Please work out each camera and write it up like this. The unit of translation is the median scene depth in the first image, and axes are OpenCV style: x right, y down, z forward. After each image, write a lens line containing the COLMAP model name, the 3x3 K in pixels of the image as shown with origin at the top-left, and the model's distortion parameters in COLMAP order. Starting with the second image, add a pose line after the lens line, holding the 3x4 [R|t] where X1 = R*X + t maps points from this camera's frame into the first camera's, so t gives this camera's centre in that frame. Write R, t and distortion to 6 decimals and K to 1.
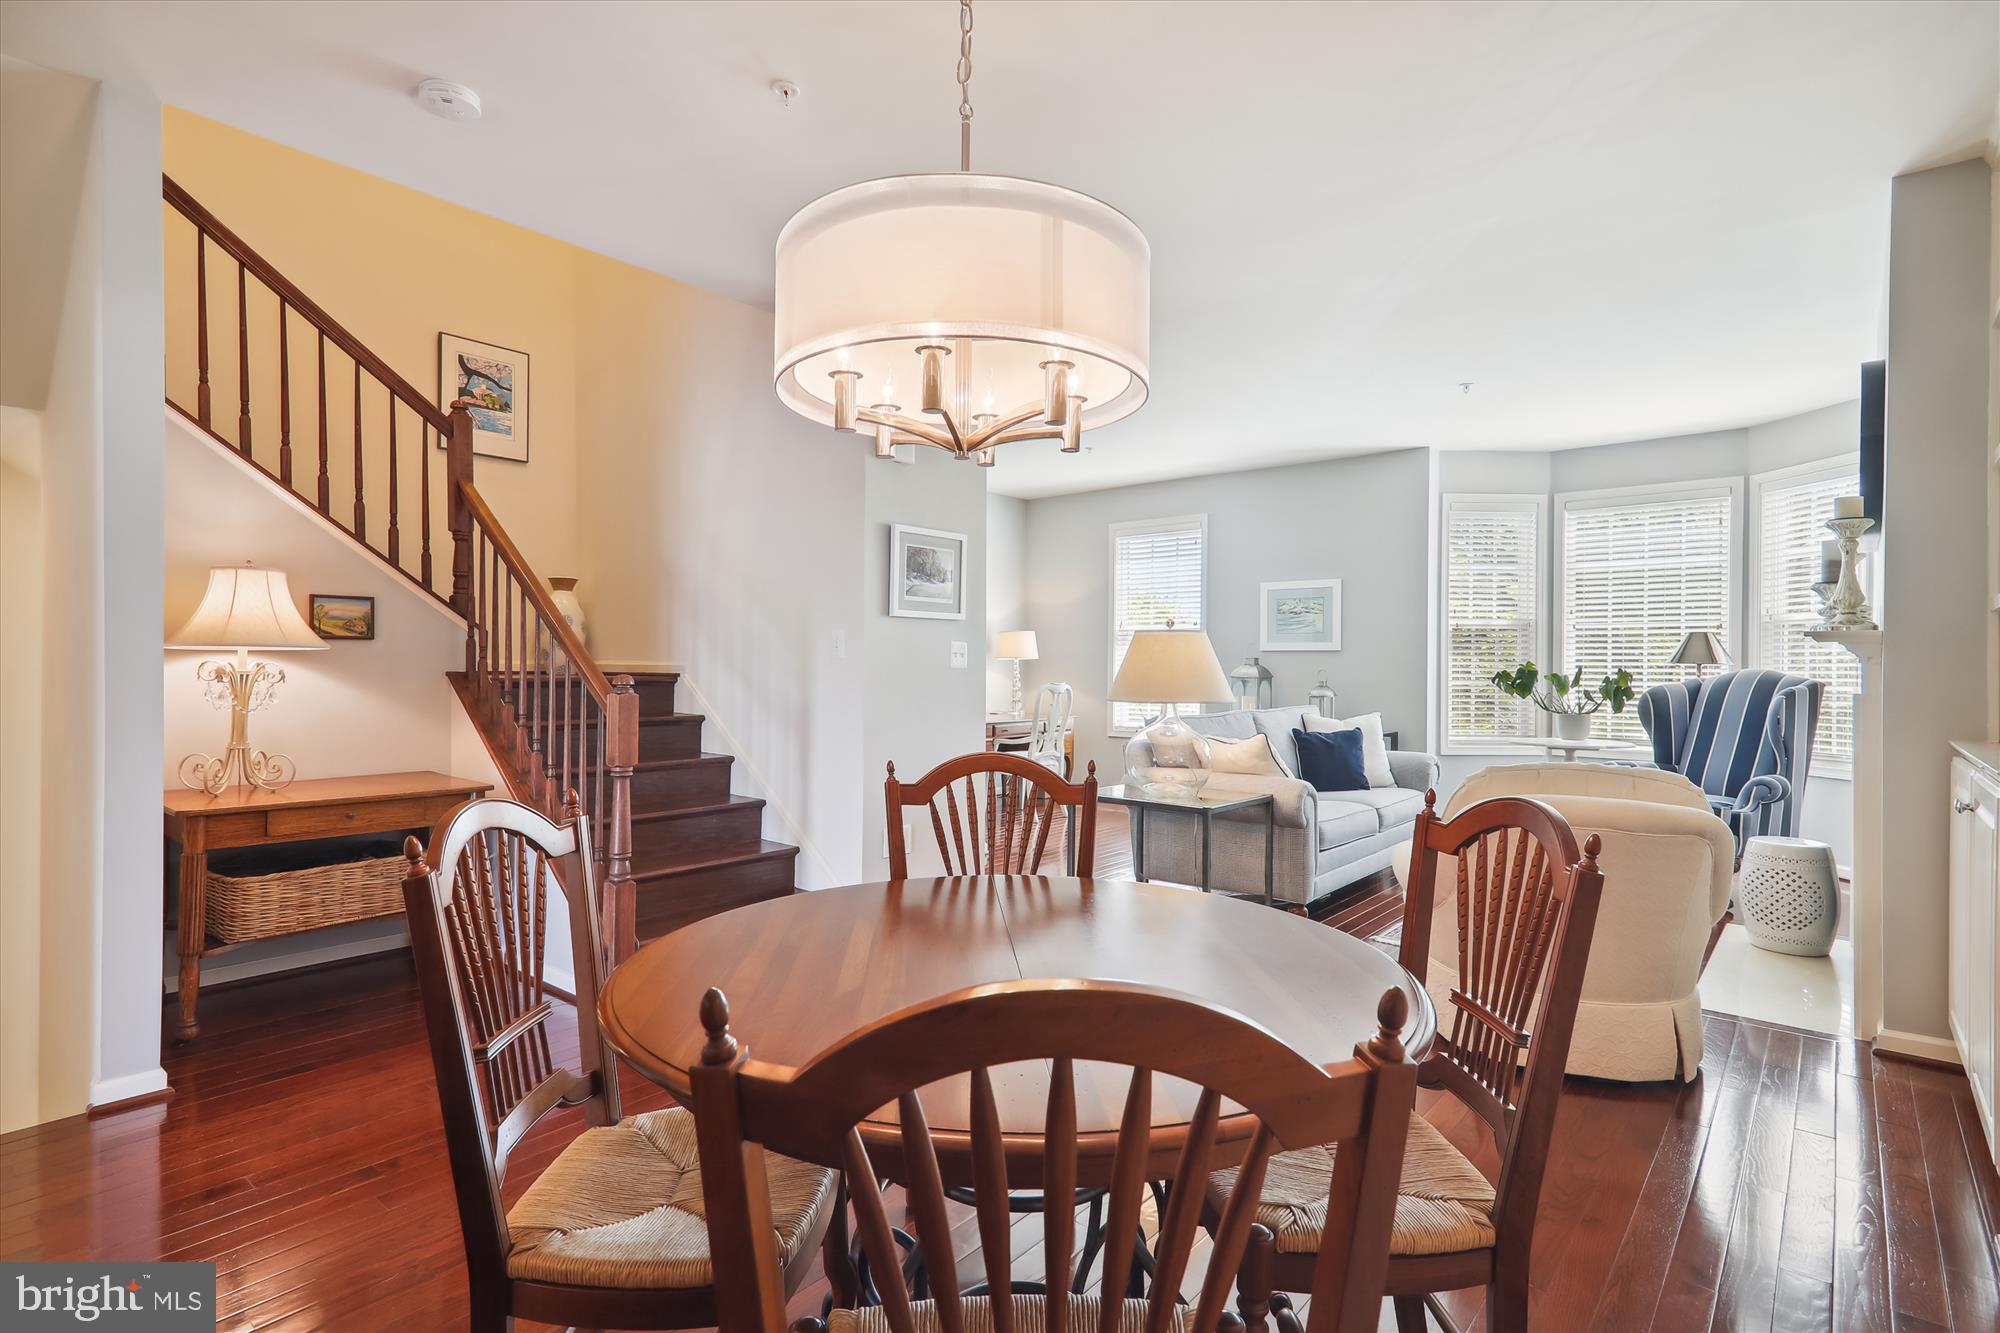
lens RADIAL K [[985.2, 0, 997.3], [0, 985.2, 660.5], [0, 0, 1]] dist [0.031401, 0.000449]
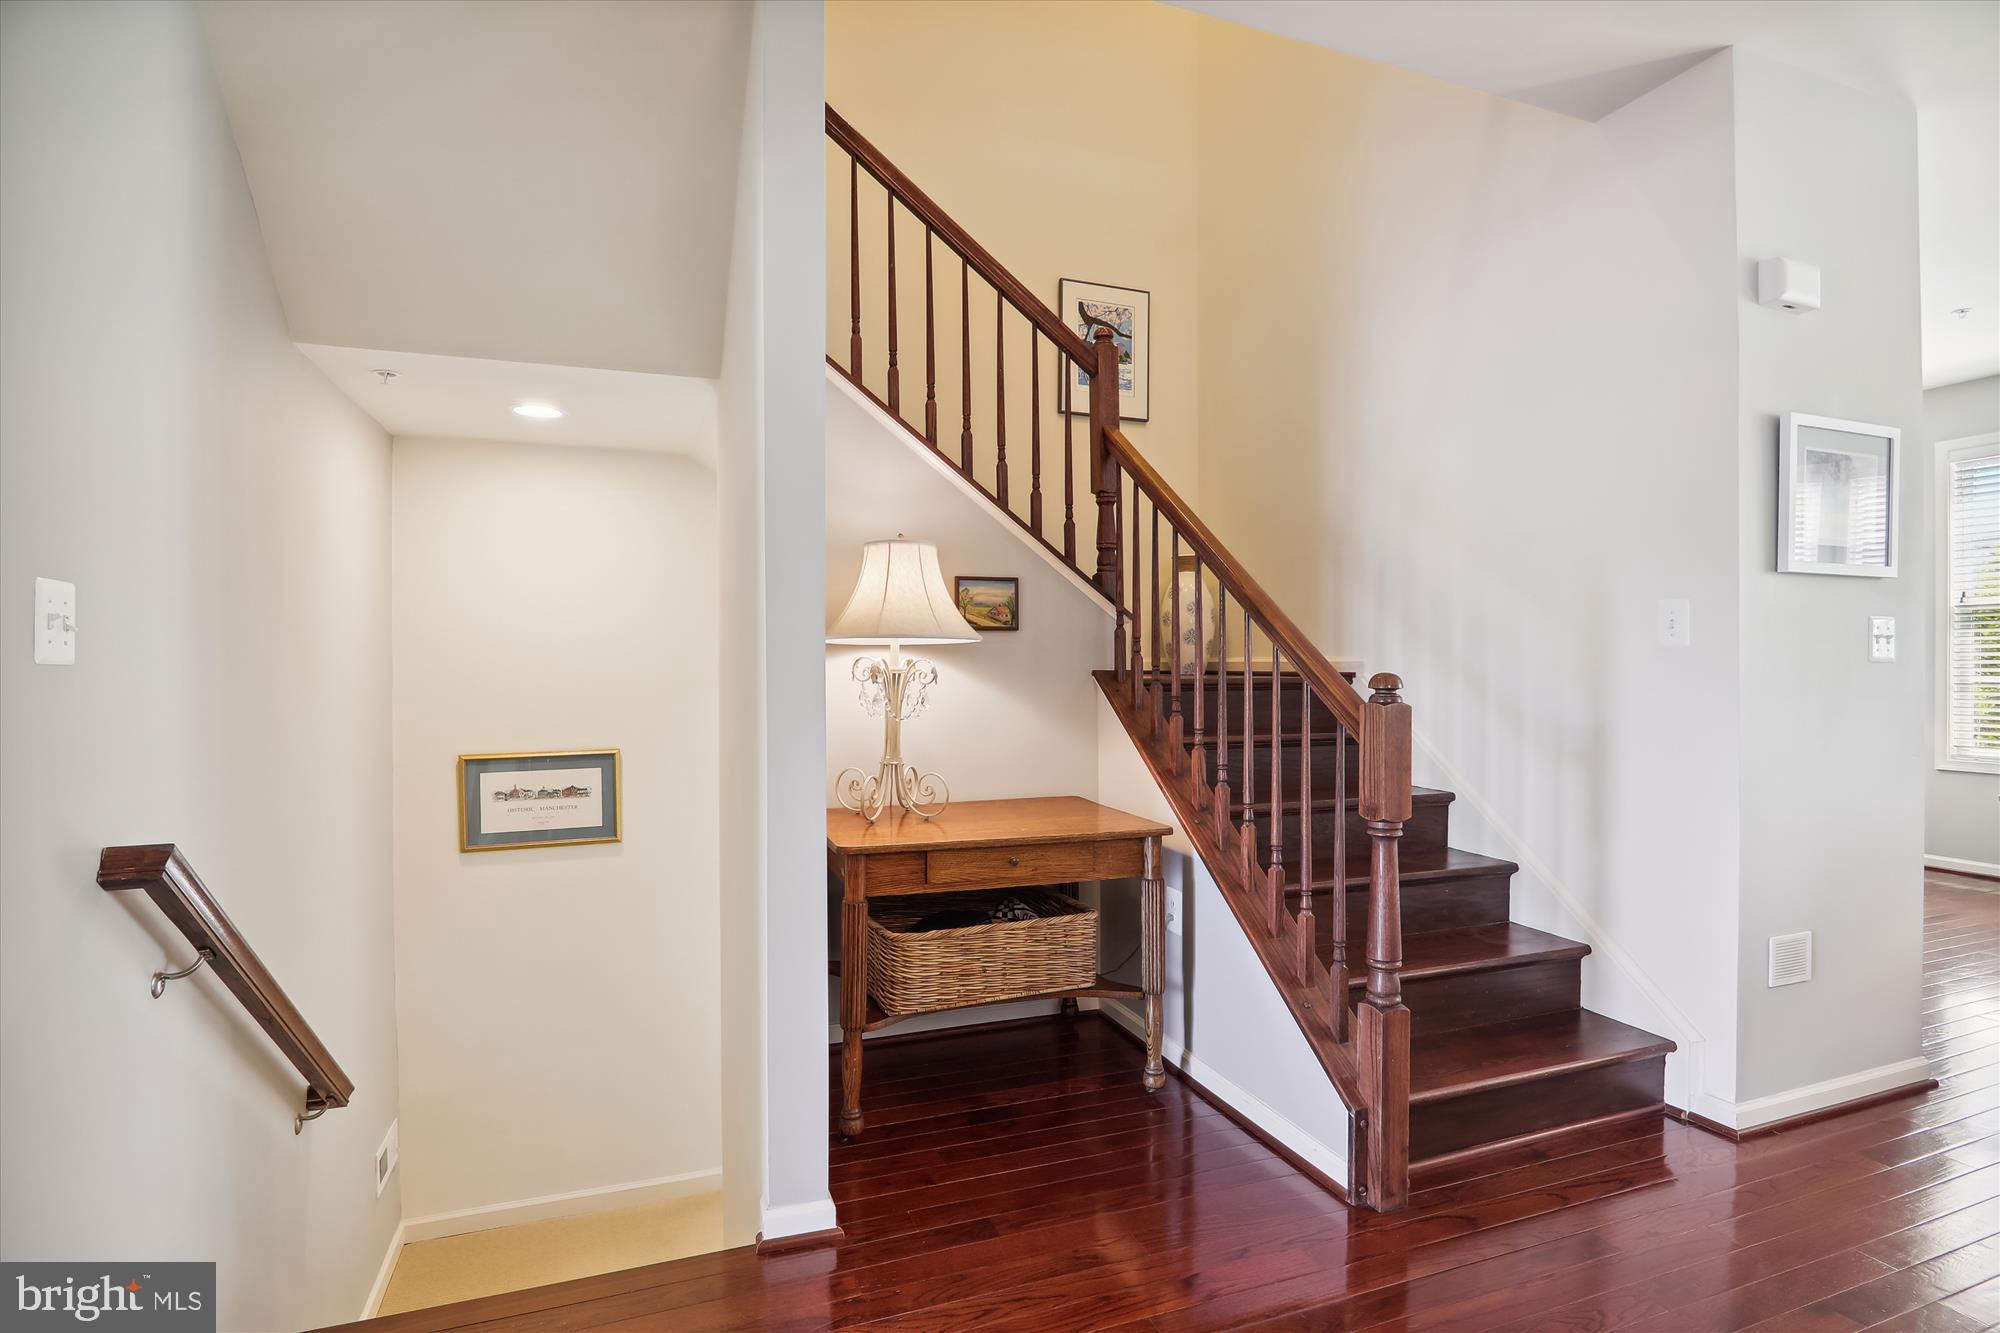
lens RADIAL K [[989.1, 0, 1004.1], [0, 989.1, 672.1], [0, 0, 1]] dist [0.025421, -0.000082]
pose [[0.874884, -0.003123, -0.484322, -0.273257], [0.007949, 0.999937, 0.007912, 0.006910], [0.484267, -0.010772, 0.874854, 0.324388]]
